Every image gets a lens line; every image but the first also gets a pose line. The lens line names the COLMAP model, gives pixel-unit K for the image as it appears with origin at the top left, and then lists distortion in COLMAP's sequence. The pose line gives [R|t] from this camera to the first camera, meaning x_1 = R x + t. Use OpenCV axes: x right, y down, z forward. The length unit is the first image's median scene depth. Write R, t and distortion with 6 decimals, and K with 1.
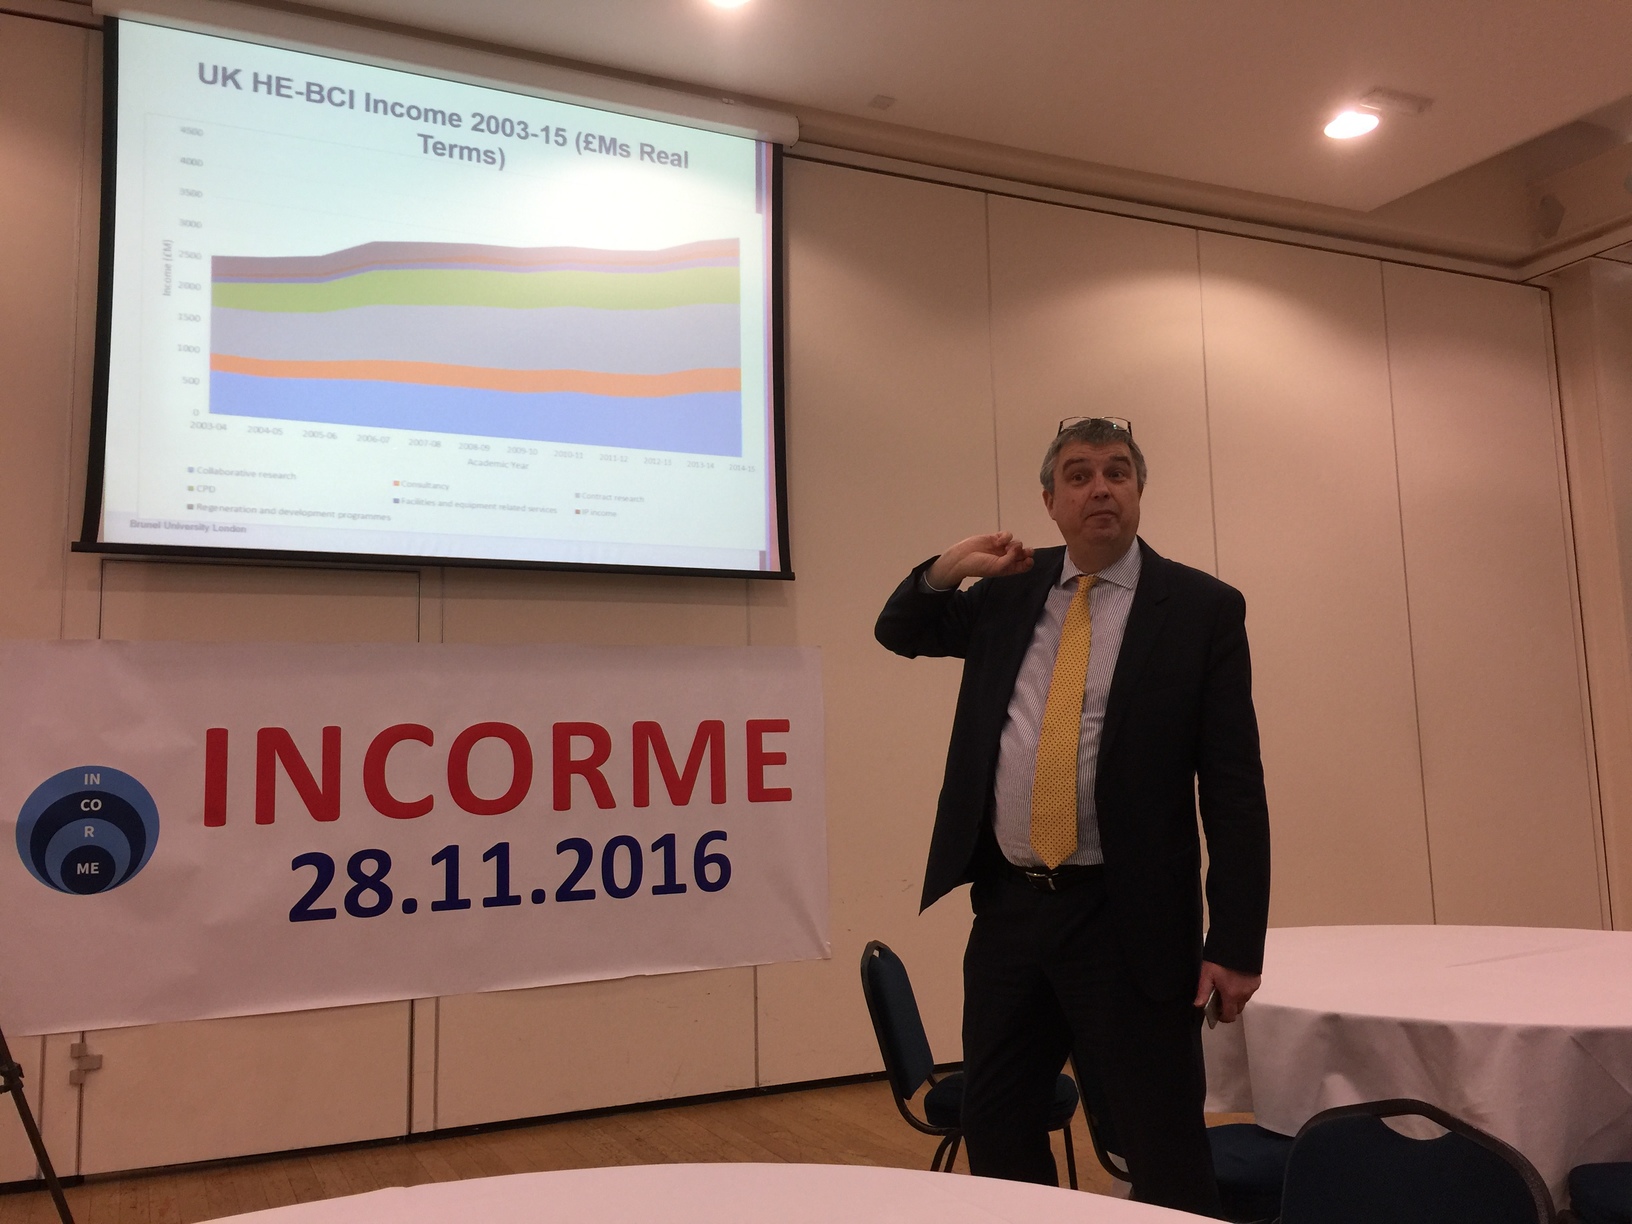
lens RADIAL K [[1392.2, 0, 806.5], [0, 1392.2, 601.8], [0, 0, 1]] dist [0.087109, -0.123068]
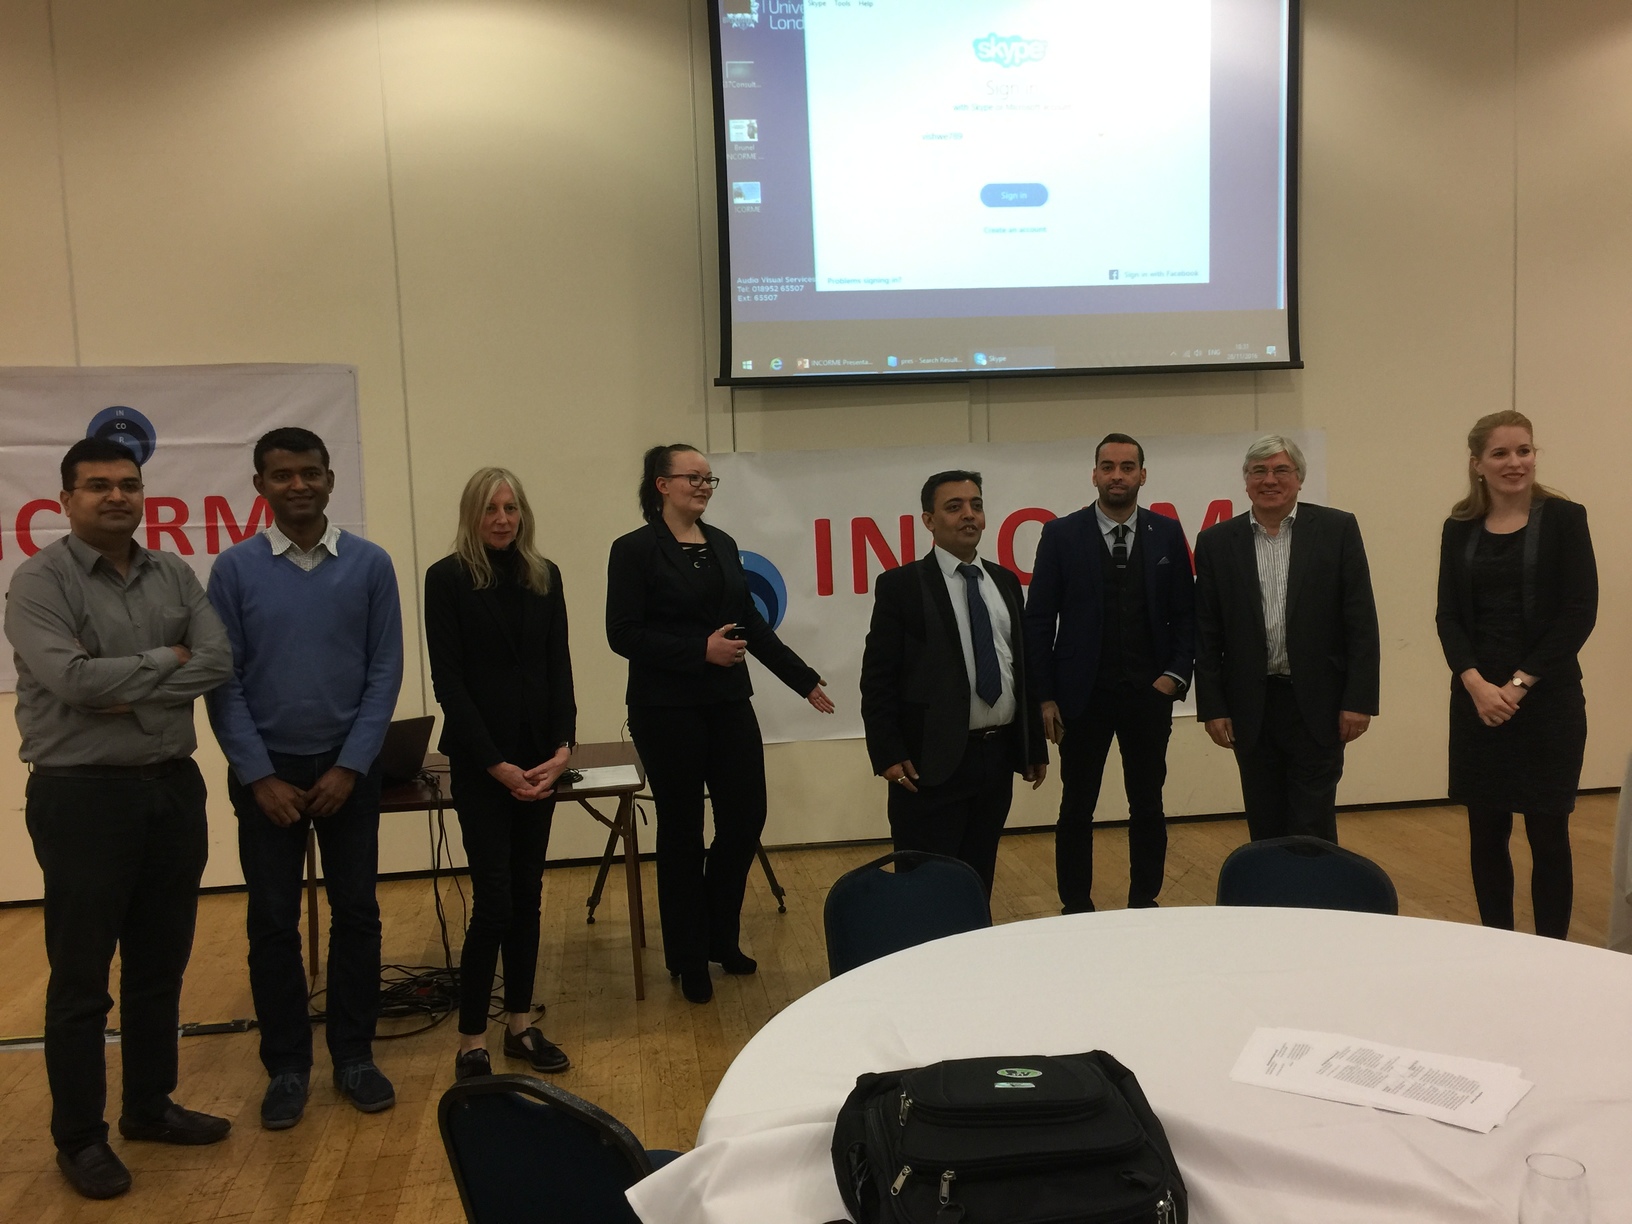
lens RADIAL K [[1392.2, 0, 820.5], [0, 1392.2, 597.0], [0, 0, 1]] dist [0.087109, -0.123068]
pose [[0.959489, 0.015752, -0.281307, -0.066548], [0.045743, 0.976479, 0.210703, -0.102364], [0.278009, -0.215035, 0.936200, -0.178418]]
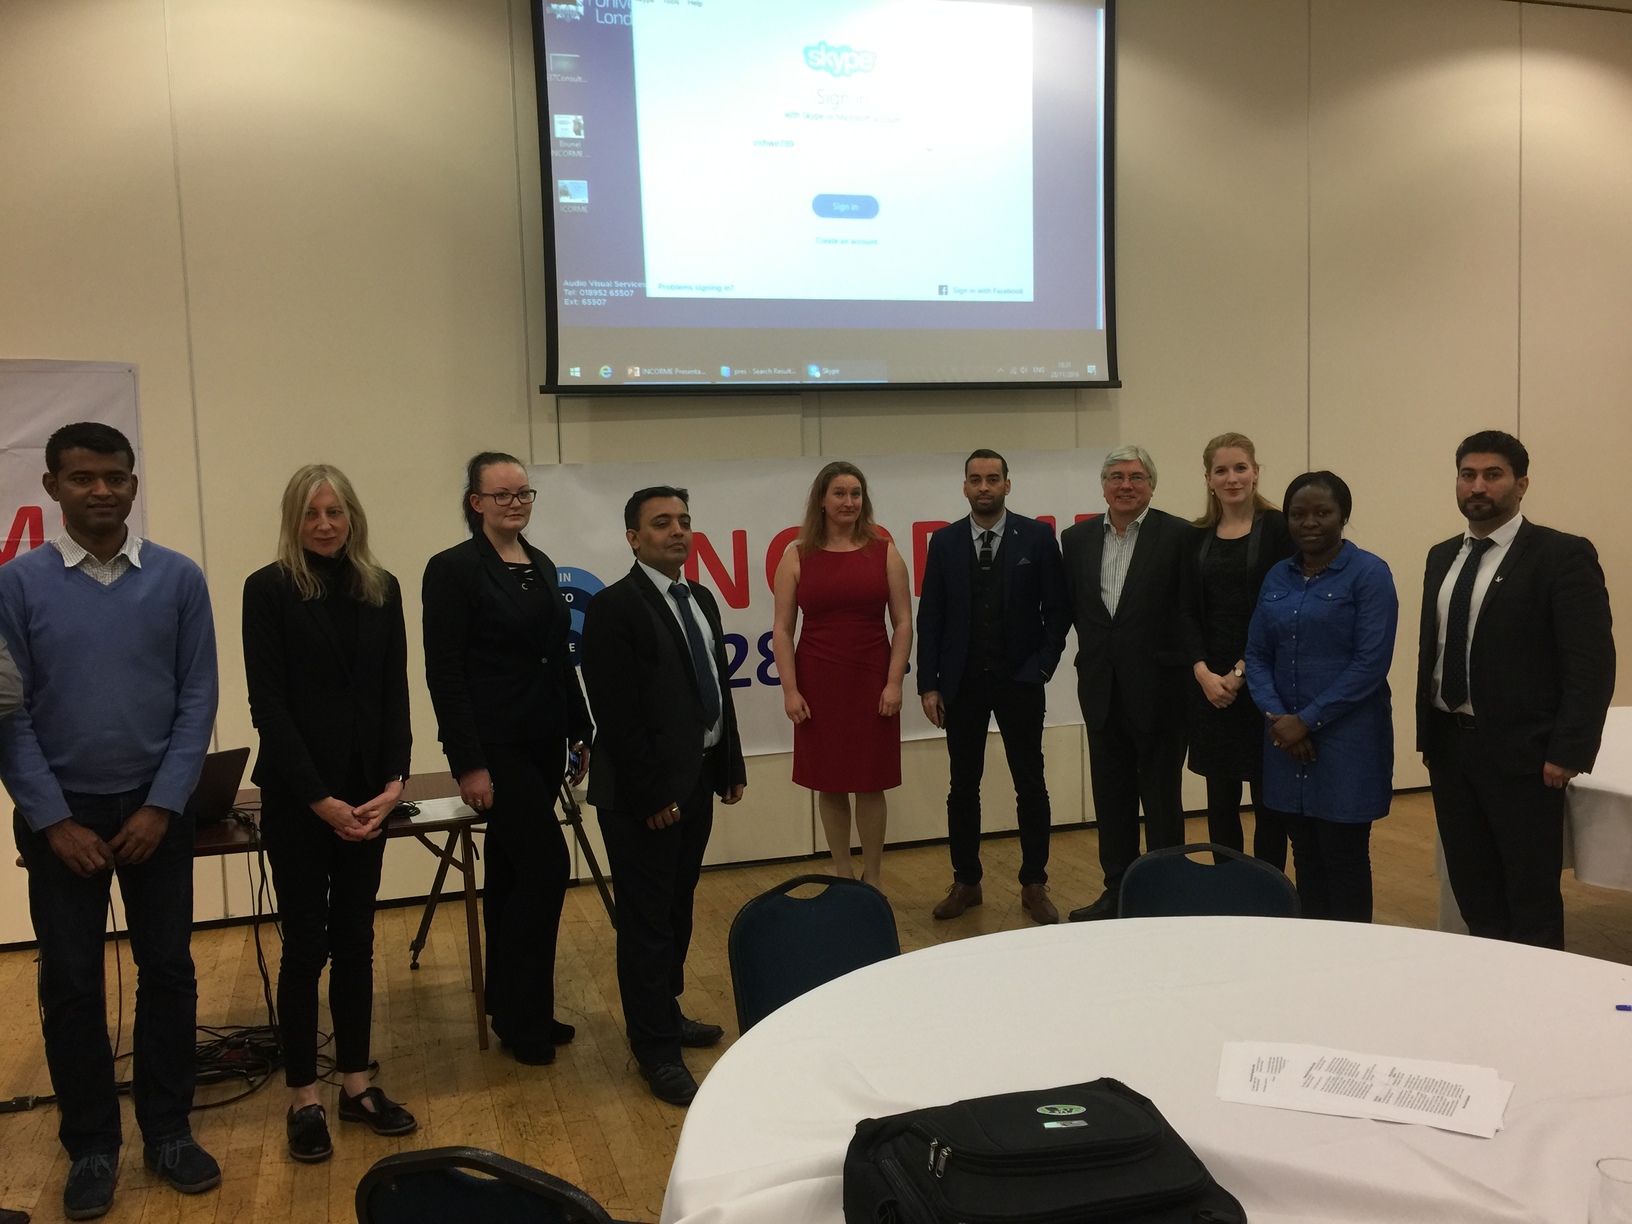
lens RADIAL K [[1392.2, 0, 805.5], [0, 1392.2, 602.3], [0, 0, 1]] dist [0.087109, -0.123068]
pose [[0.992027, 0.003975, -0.125962, -0.133415], [0.021676, 0.979226, 0.201610, -0.089458], [0.124147, -0.202733, 0.971333, -0.157279]]
